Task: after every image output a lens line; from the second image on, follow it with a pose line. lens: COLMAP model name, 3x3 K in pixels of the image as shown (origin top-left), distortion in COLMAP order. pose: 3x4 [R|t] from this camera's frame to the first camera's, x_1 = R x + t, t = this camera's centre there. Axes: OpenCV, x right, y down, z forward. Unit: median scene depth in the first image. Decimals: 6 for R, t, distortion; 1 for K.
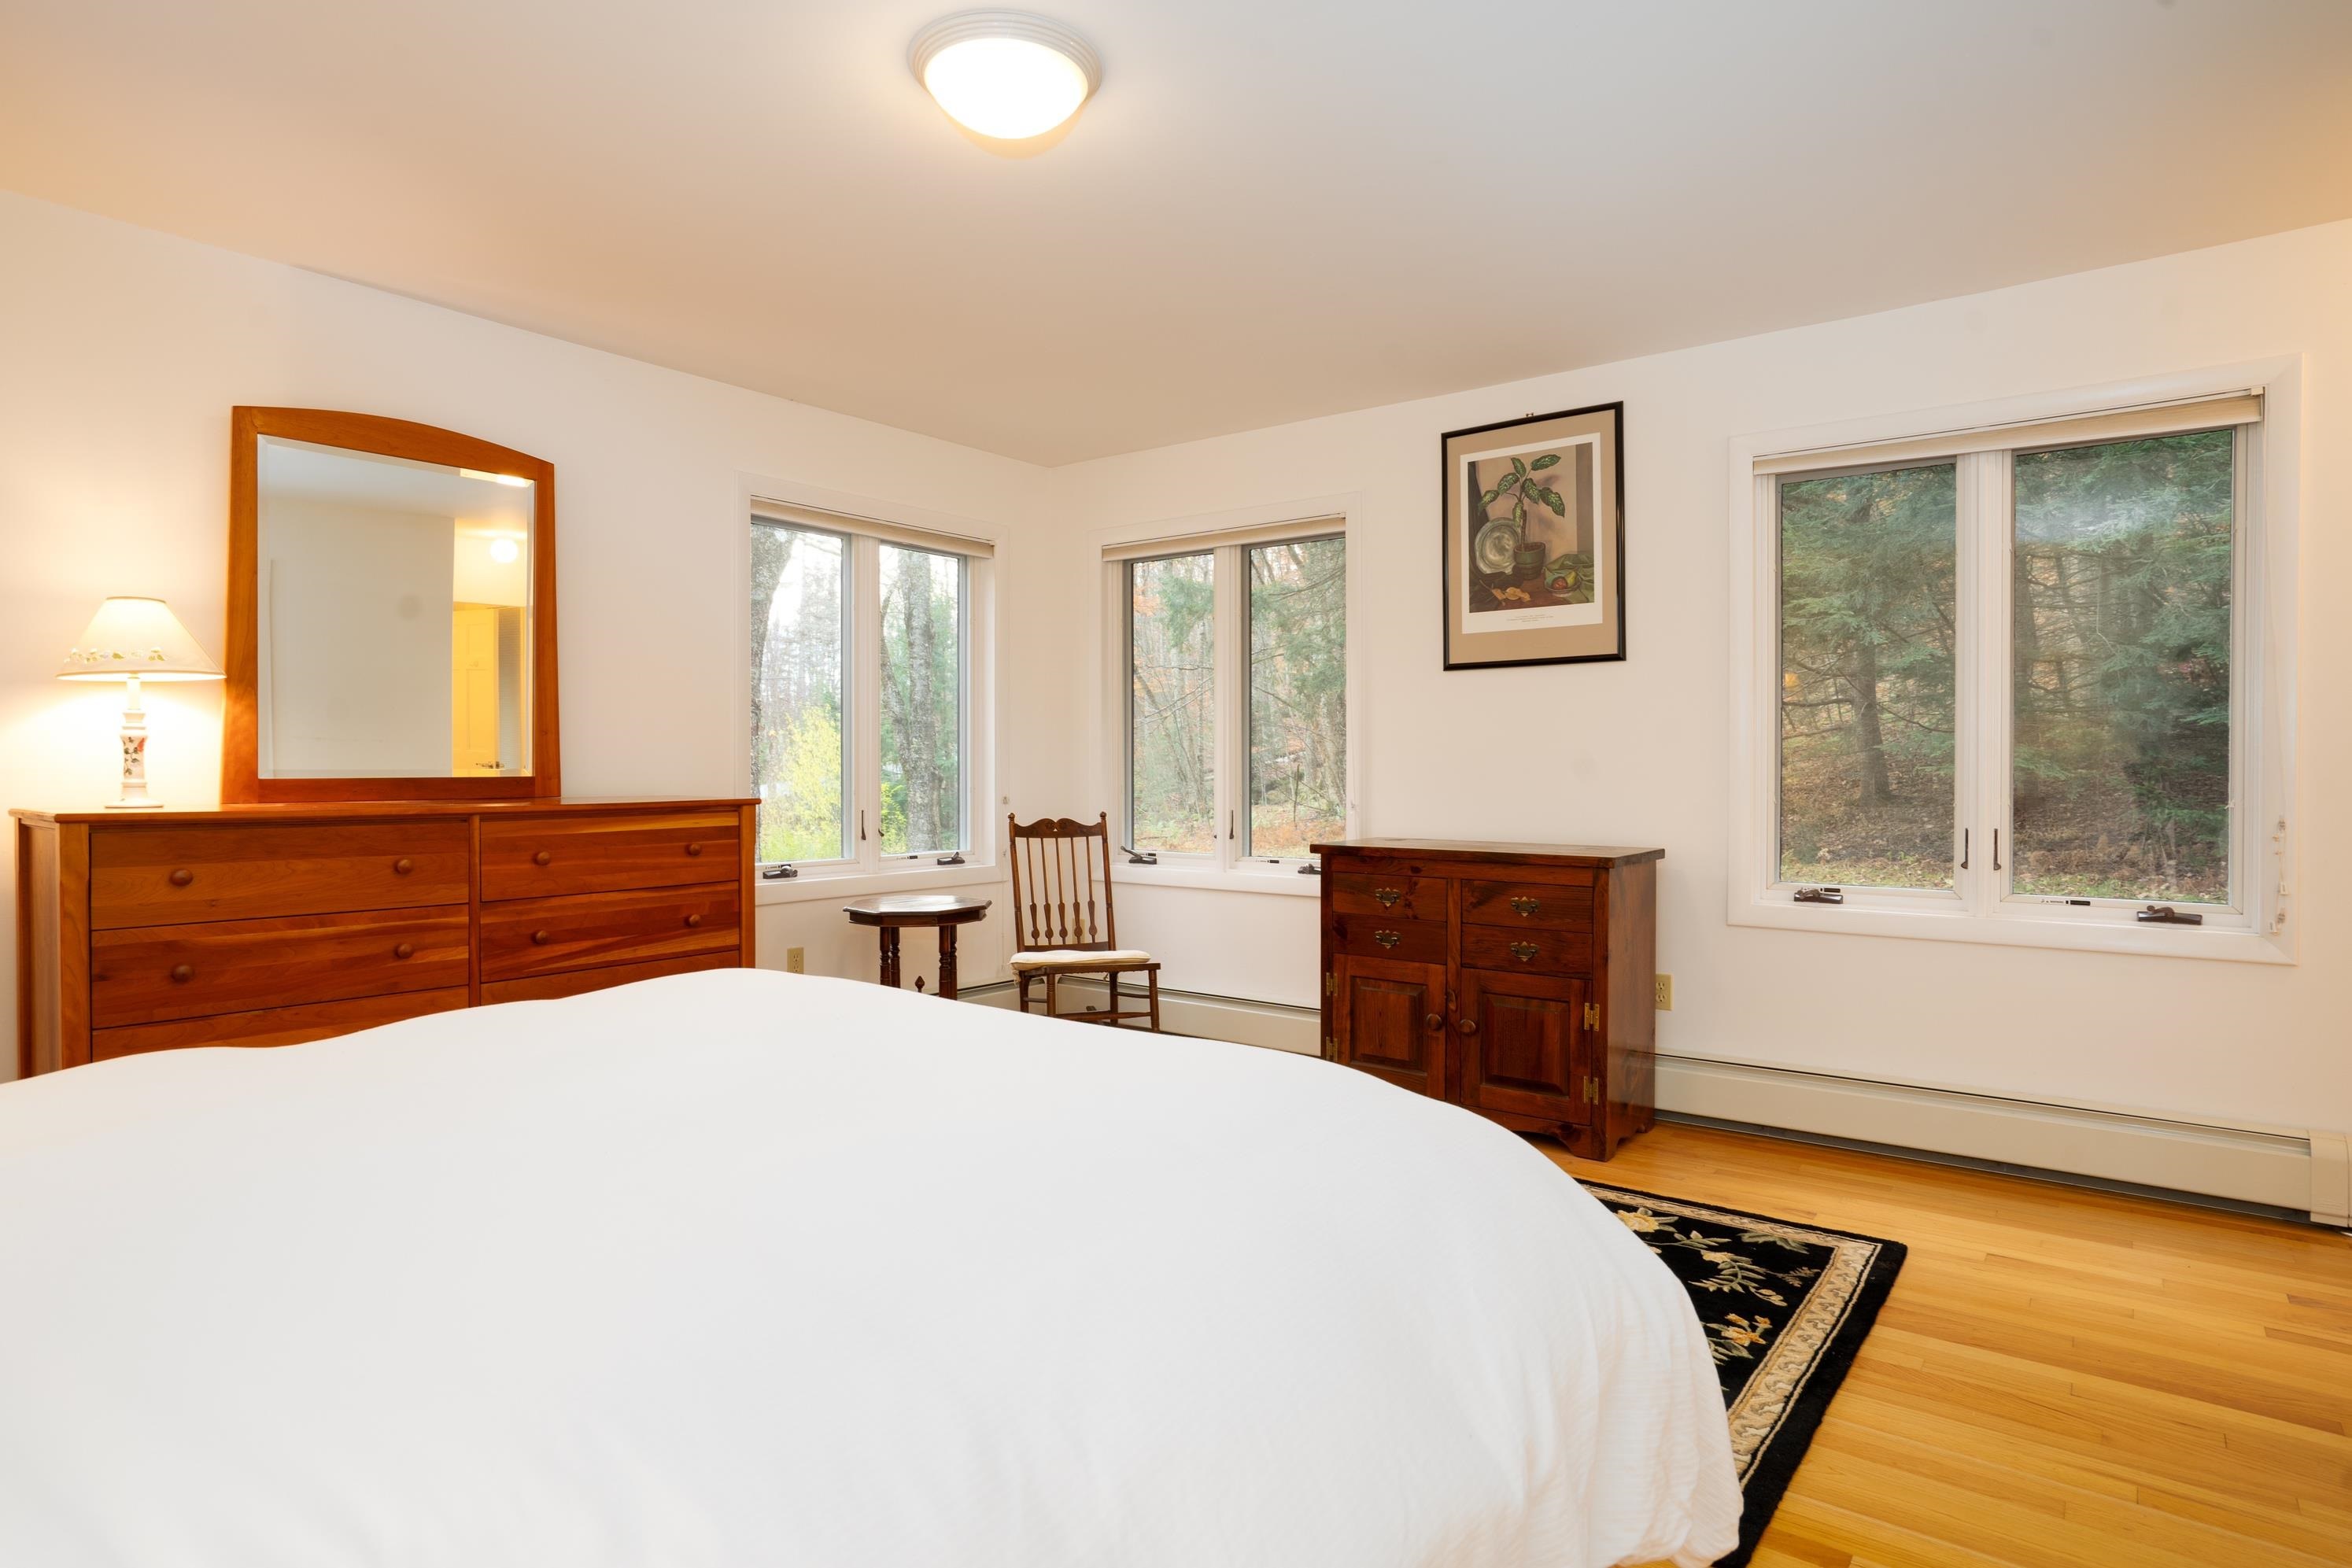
lens RADIAL K [[1288.4, 0, 1170.8], [0, 1288.4, 788.0], [0, 0, 1]] dist [-0.005608, 0.002480]
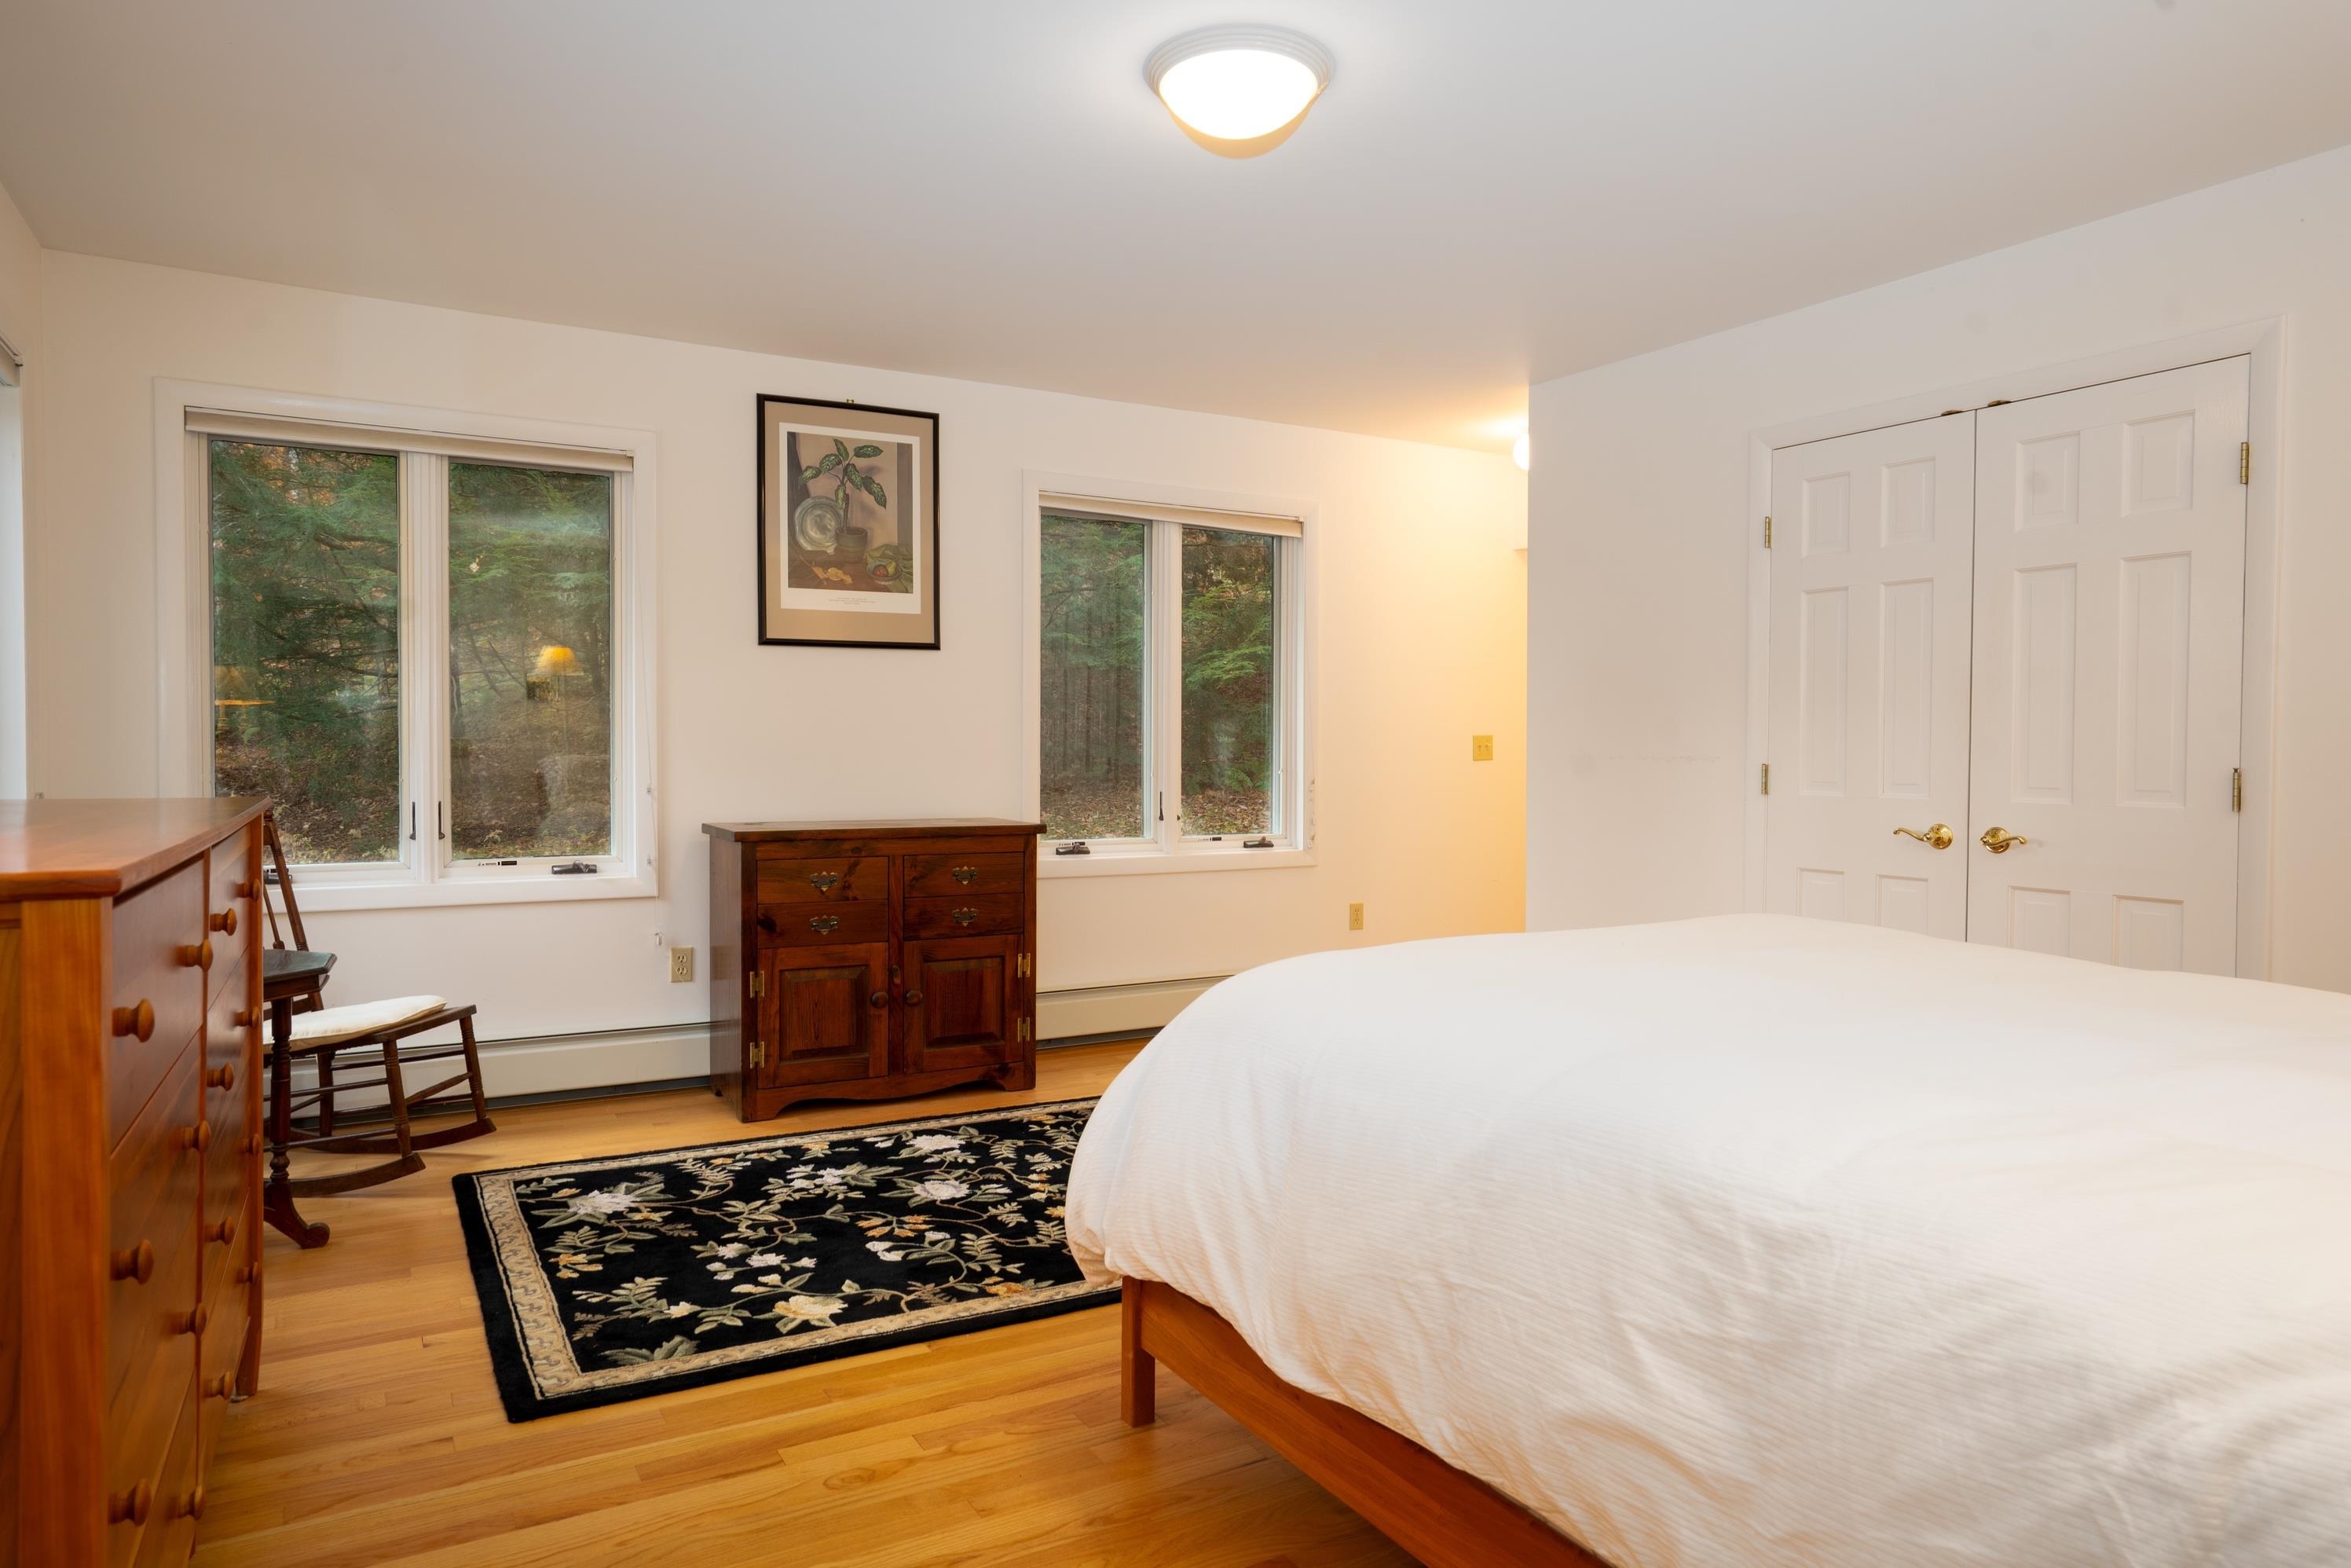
lens RADIAL K [[1453.8, 0, 1172.2], [0, 1453.8, 765.3], [0, 0, 1]] dist [0.010182, 0.000747]
pose [[0.386070, -0.016157, 0.922328, -0.705835], [0.009136, 0.999865, 0.013691, -0.014667], [-0.922424, 0.003140, 0.386166, 0.325055]]
